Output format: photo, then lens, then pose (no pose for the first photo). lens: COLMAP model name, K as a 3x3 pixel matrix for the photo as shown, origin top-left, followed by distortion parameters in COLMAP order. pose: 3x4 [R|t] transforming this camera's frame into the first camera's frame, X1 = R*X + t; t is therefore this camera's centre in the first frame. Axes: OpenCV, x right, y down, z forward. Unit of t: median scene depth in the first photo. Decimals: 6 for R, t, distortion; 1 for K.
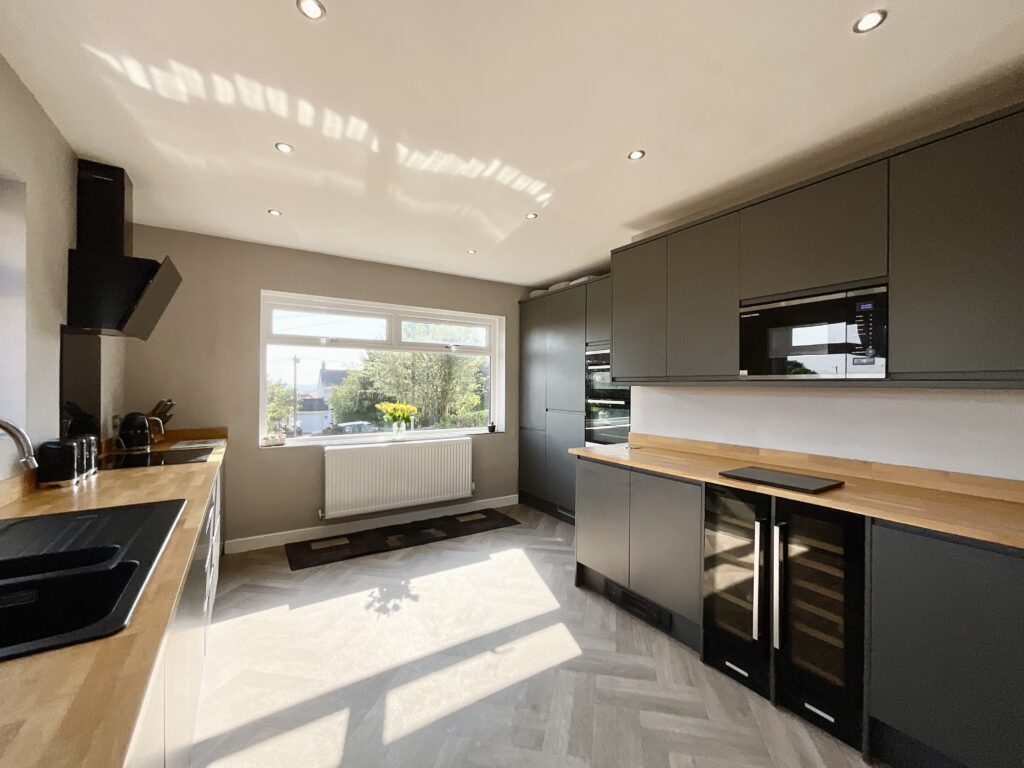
lens RADIAL K [[413.8, 0, 510.9], [0, 413.8, 385.3], [0, 0, 1]] dist [-0.000158, 0.000309]
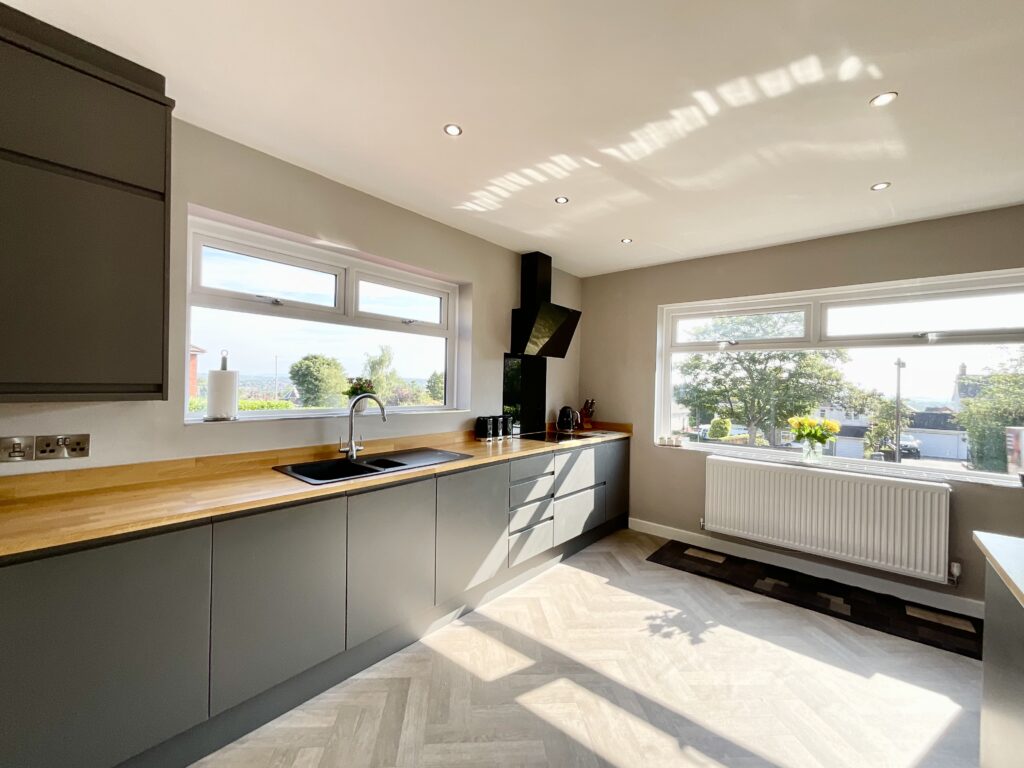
lens RADIAL K [[413.8, 0, 513.0], [0, 413.8, 384.0], [0, 0, 1]] dist [-0.000158, 0.000309]
pose [[0.303574, 0.000633, -0.952808, 0.391092], [-0.021948, 0.999739, -0.006329, -0.000858], [0.952555, 0.022833, 0.303508, 0.312476]]
